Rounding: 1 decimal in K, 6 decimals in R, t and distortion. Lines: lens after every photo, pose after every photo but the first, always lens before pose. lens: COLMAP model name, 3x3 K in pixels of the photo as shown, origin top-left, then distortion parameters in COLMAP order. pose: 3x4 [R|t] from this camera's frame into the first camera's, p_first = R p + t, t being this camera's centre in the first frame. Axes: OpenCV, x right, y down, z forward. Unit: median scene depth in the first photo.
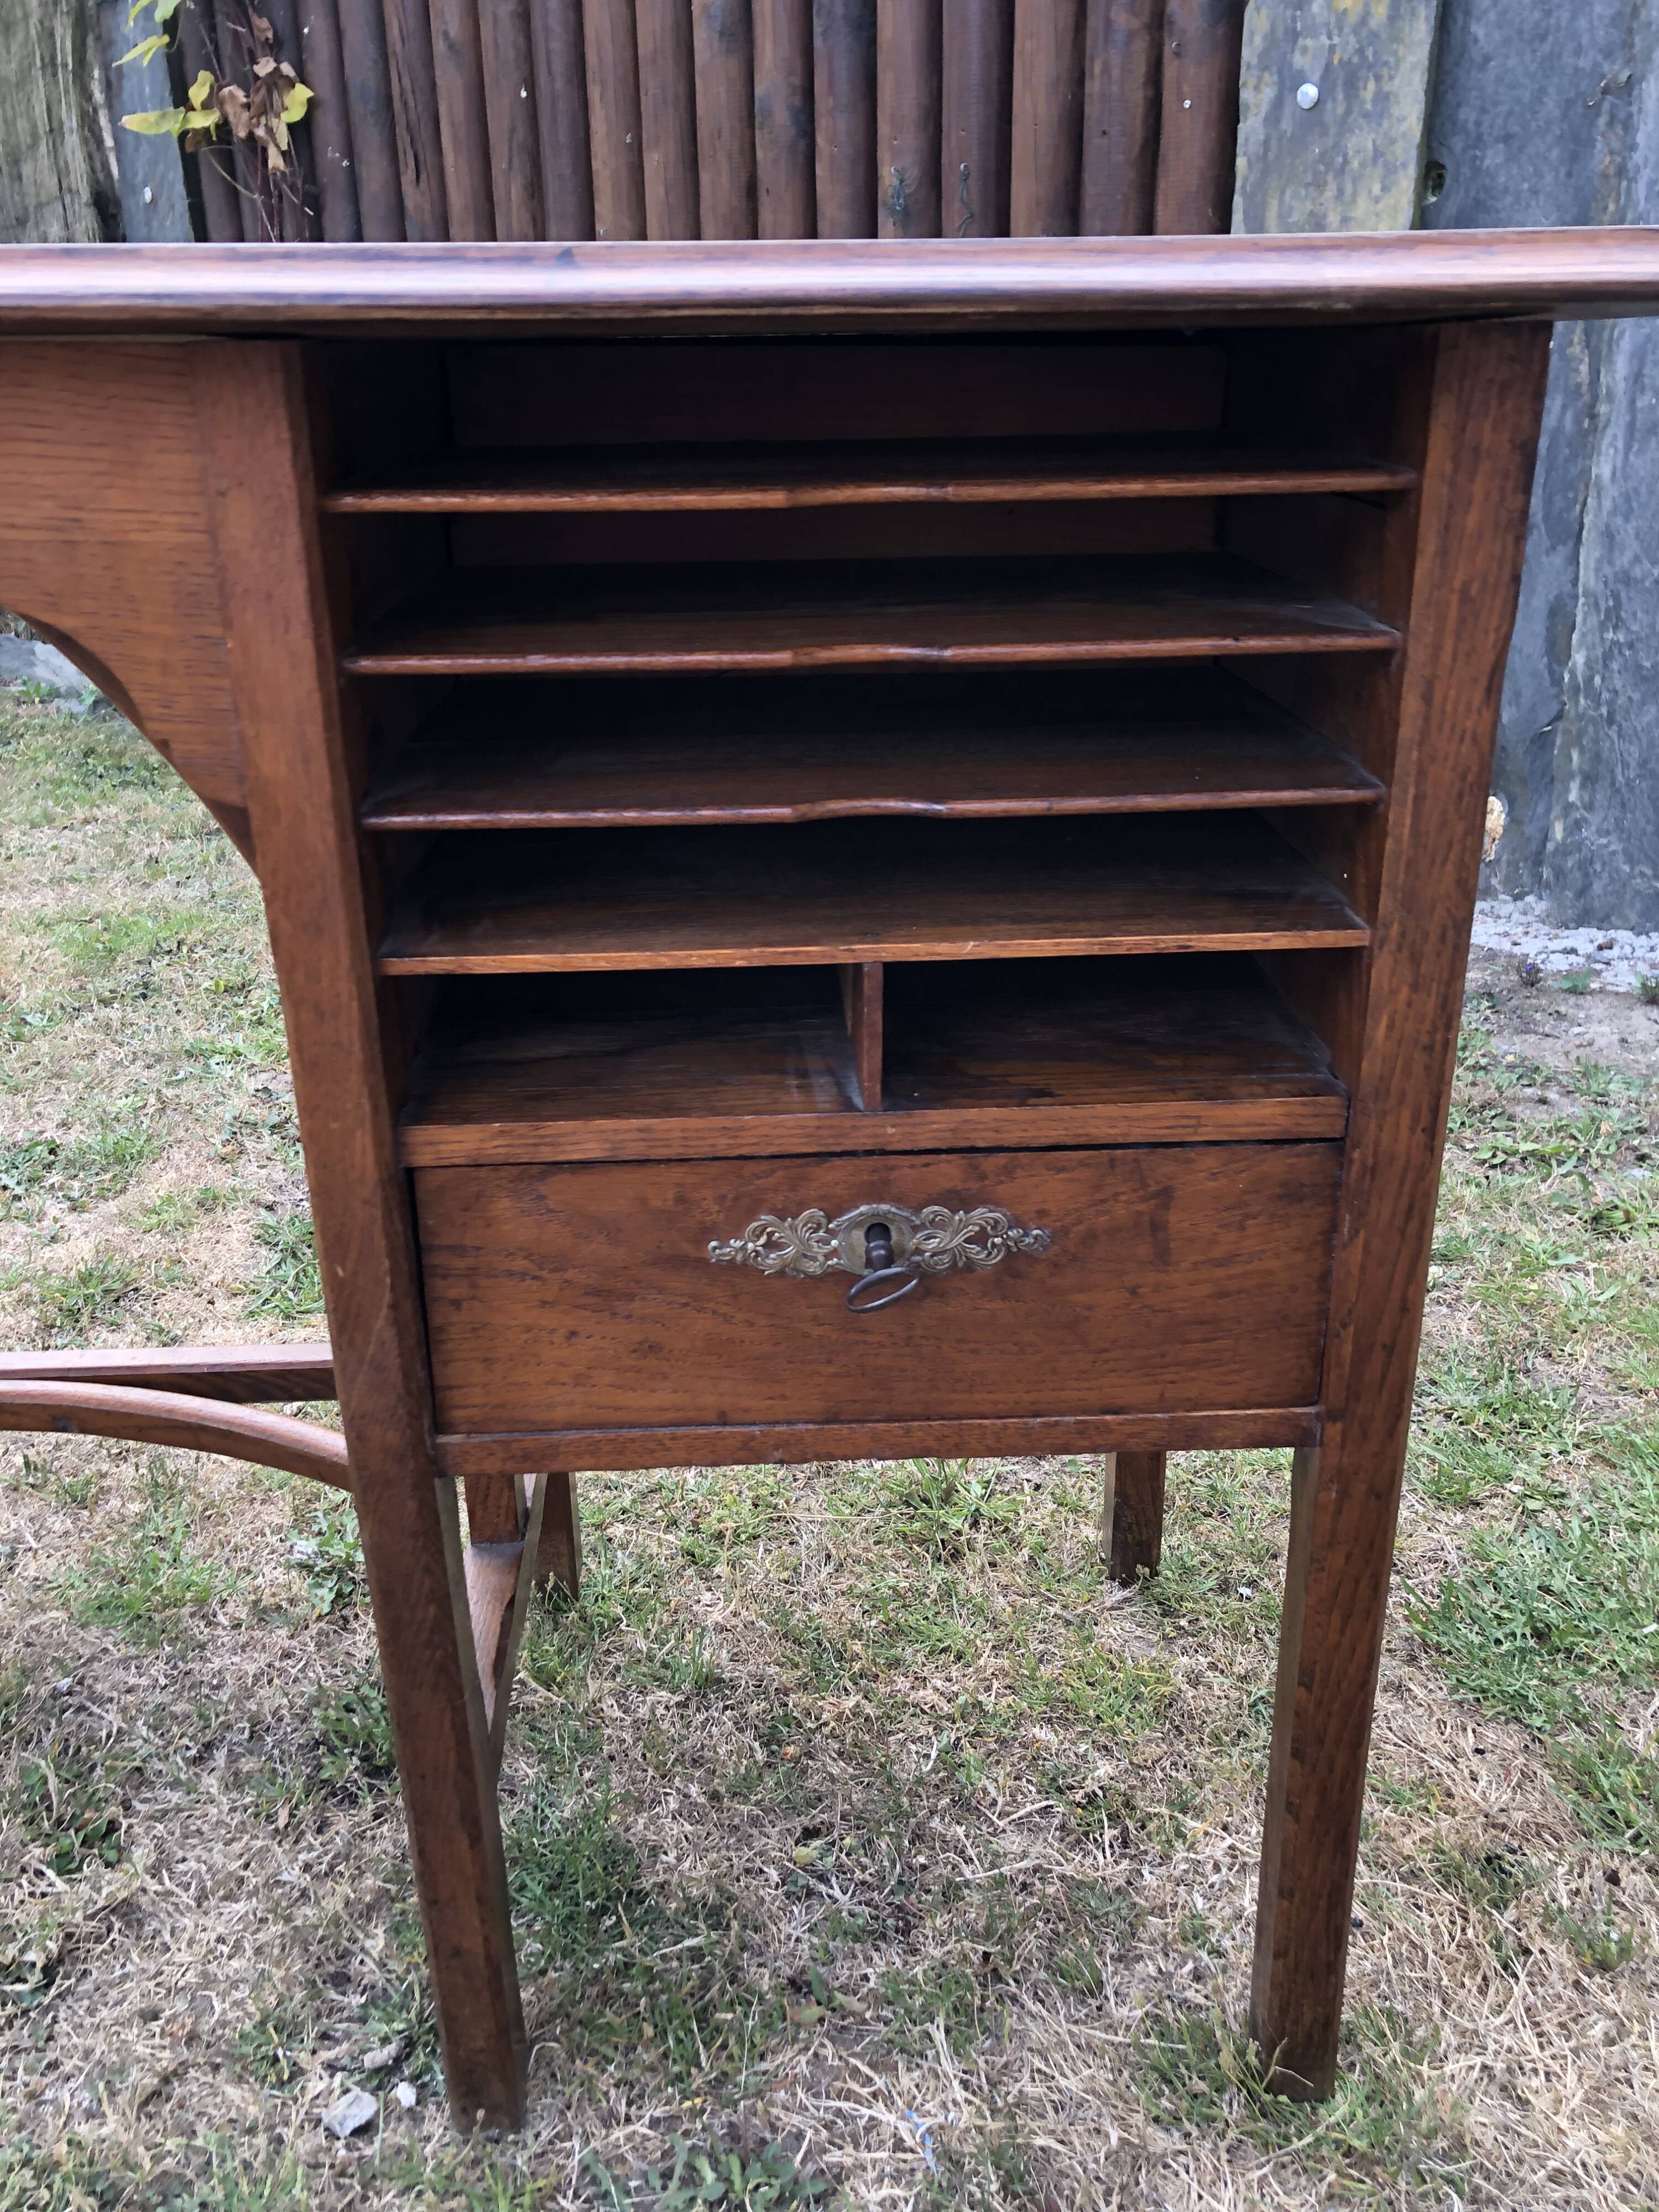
lens RADIAL K [[1809.9, 0, 832.4], [0, 1809.9, 1103.9], [0, 0, 1]] dist [0.026576, -0.028077]
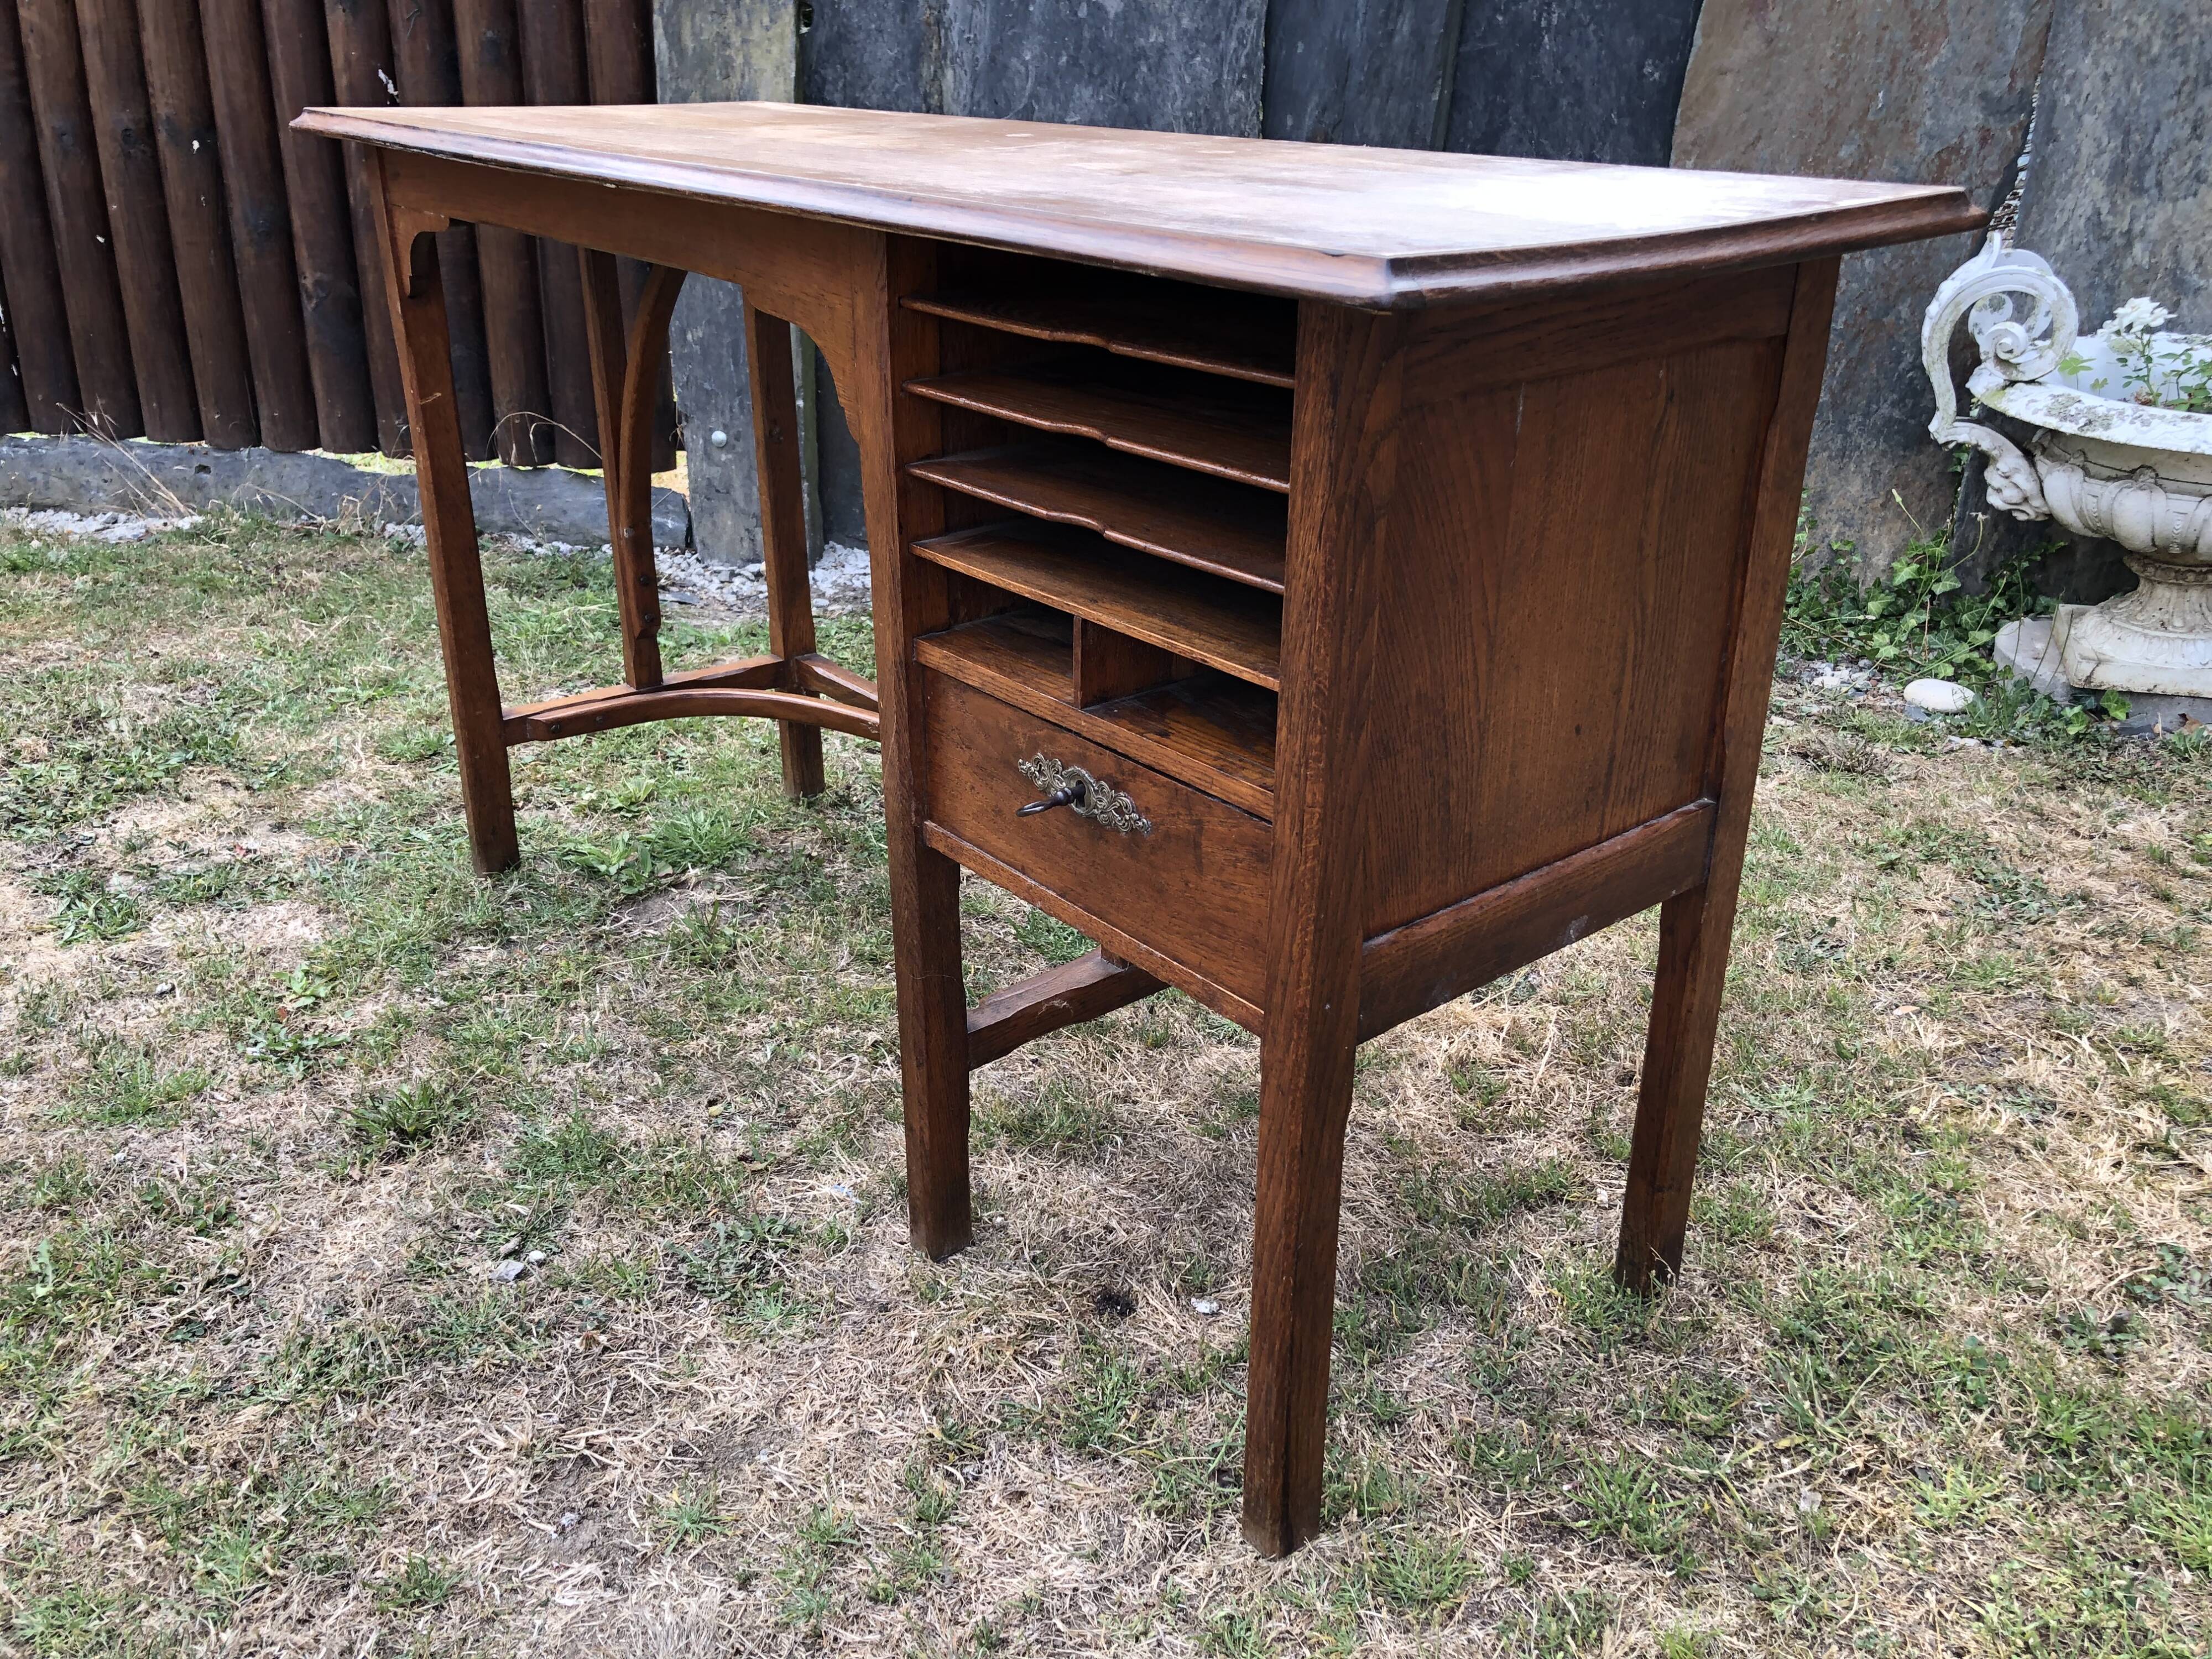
lens RADIAL K [[1809.9, 0, 1103.0], [0, 1809.9, 817.2], [0, 0, 1]] dist [0.026576, -0.028077]
pose [[0.875045, -0.145207, 0.461747, -0.200378], [0.150292, 0.988300, 0.025979, 0.079462], [-0.460117, 0.046664, 0.886631, -0.284115]]
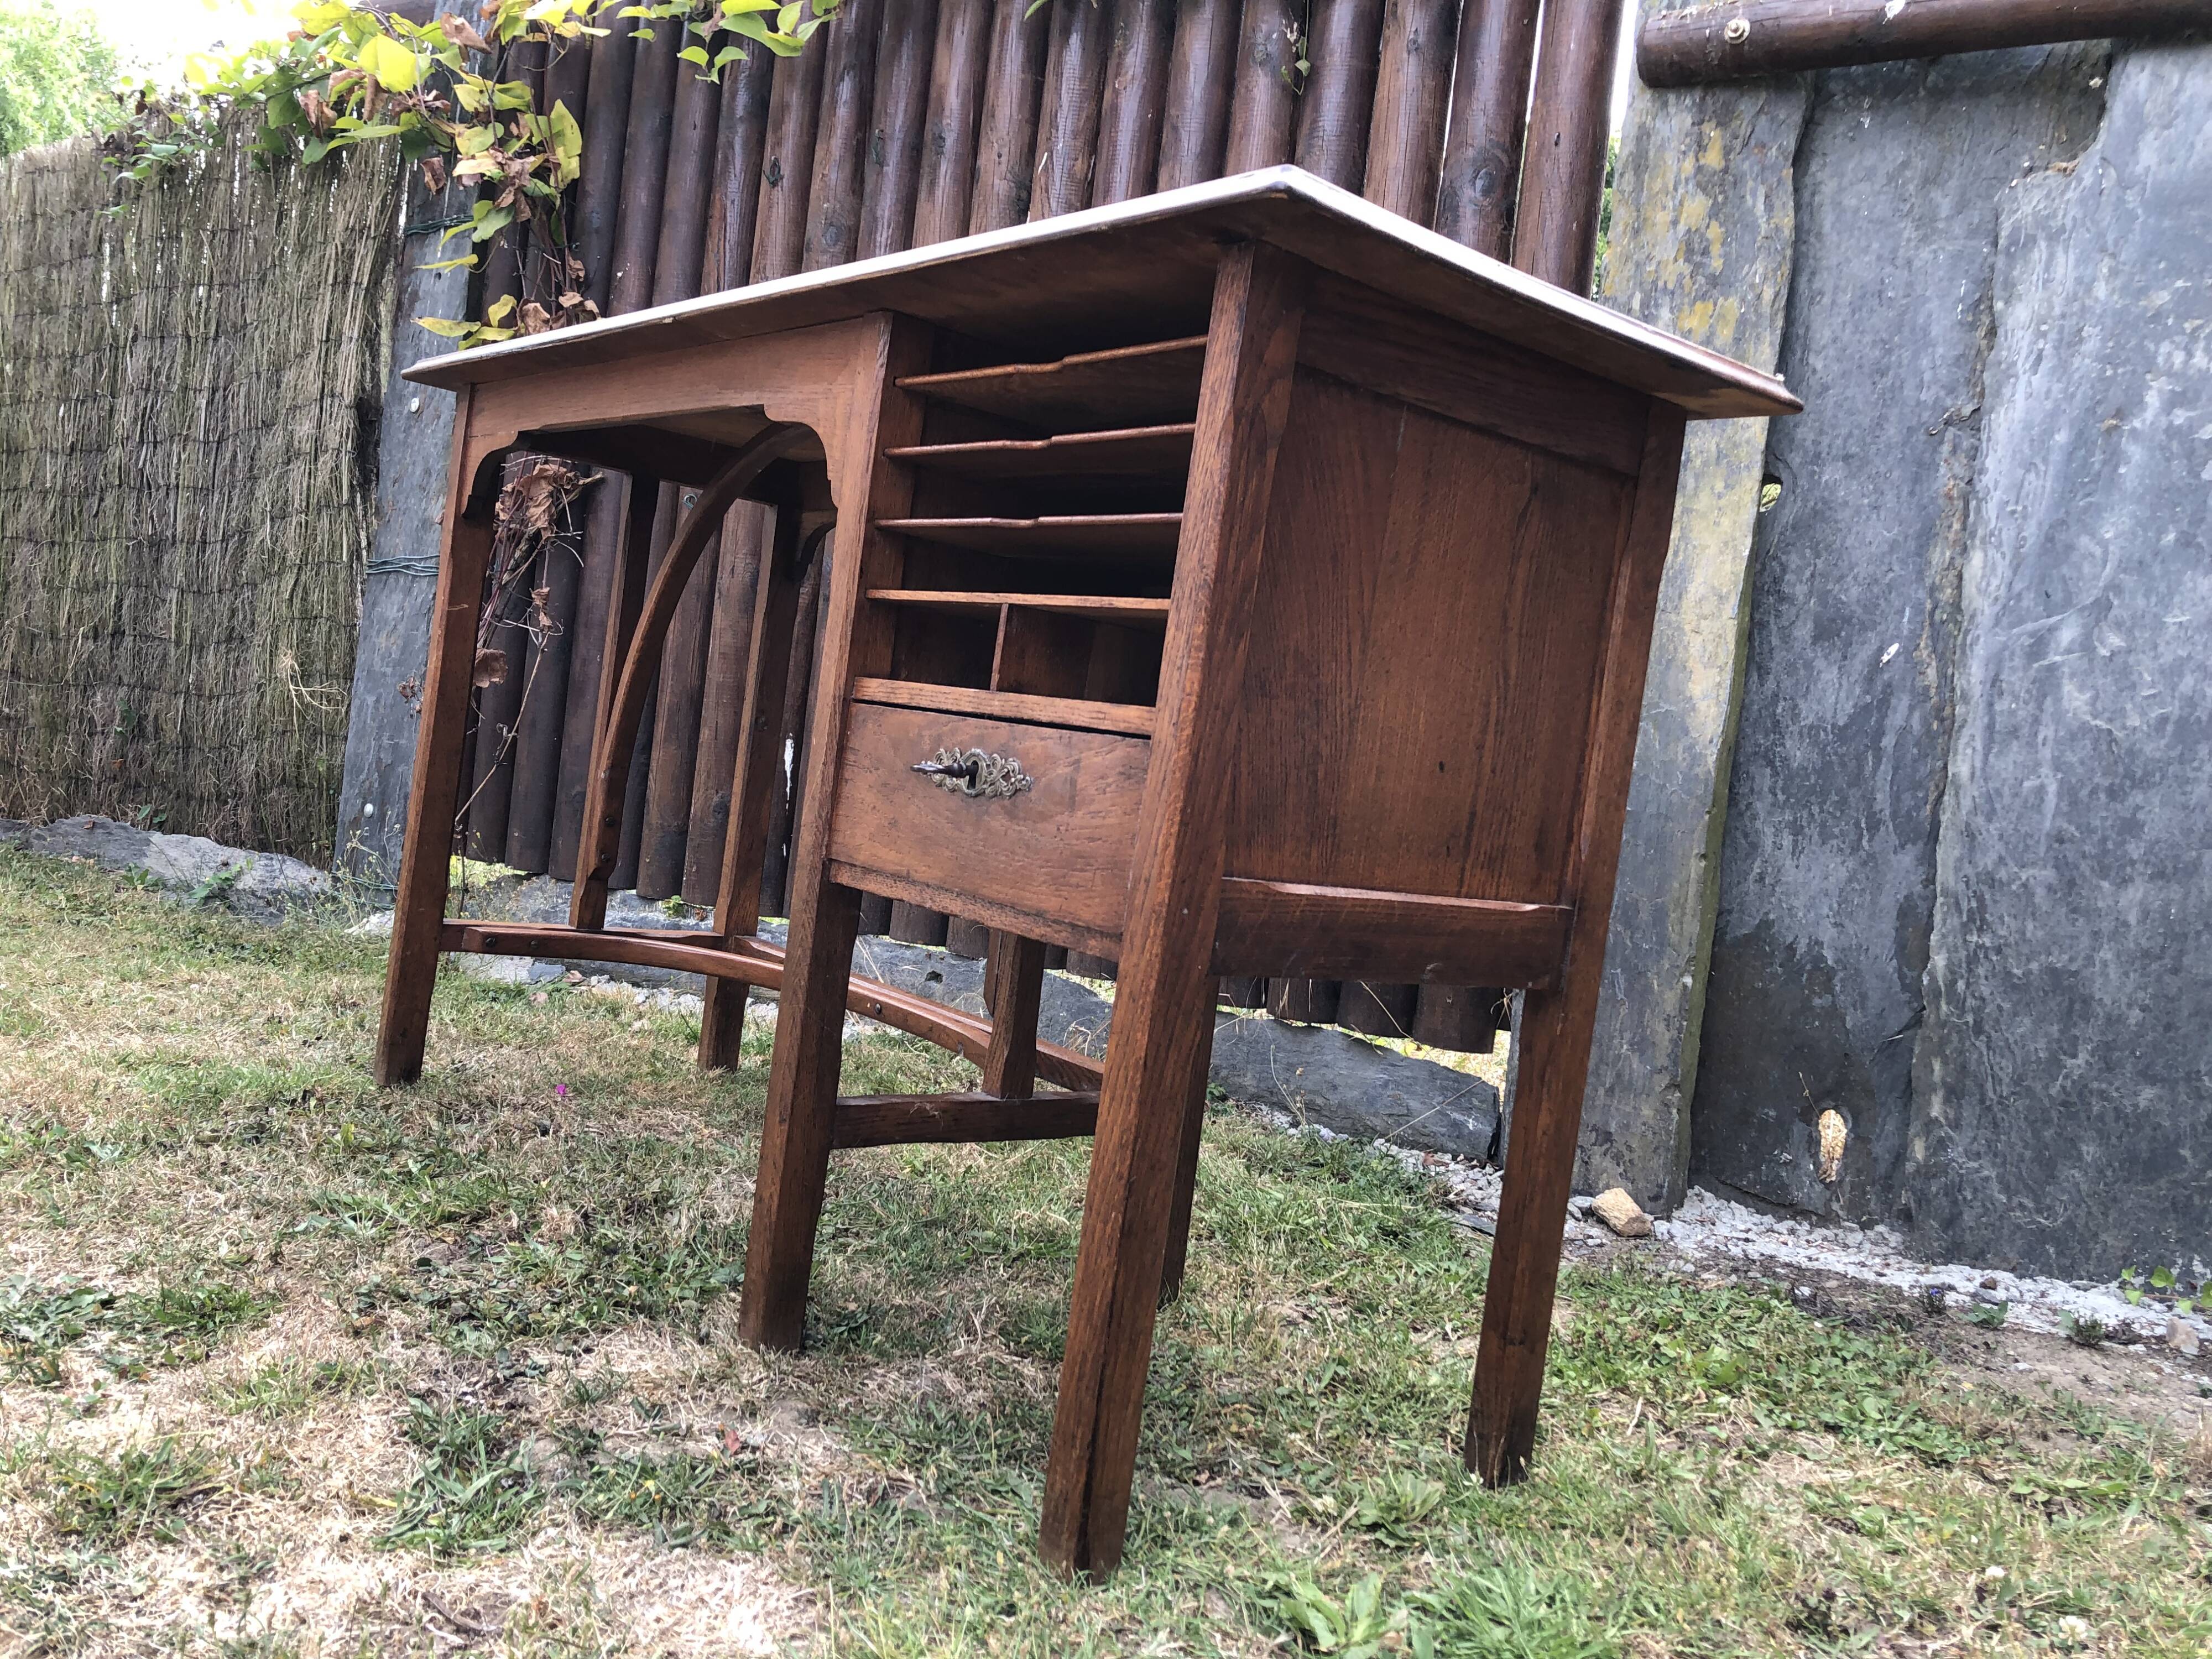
lens RADIAL K [[1809.9, 0, 1112.0], [0, 1809.9, 801.7], [0, 0, 1]] dist [0.026576, -0.028077]
pose [[0.987273, 0.127486, 0.095072, -0.119514], [-0.083599, 0.924588, -0.371683, 0.068490], [-0.135287, 0.359005, 0.923479, 0.198499]]
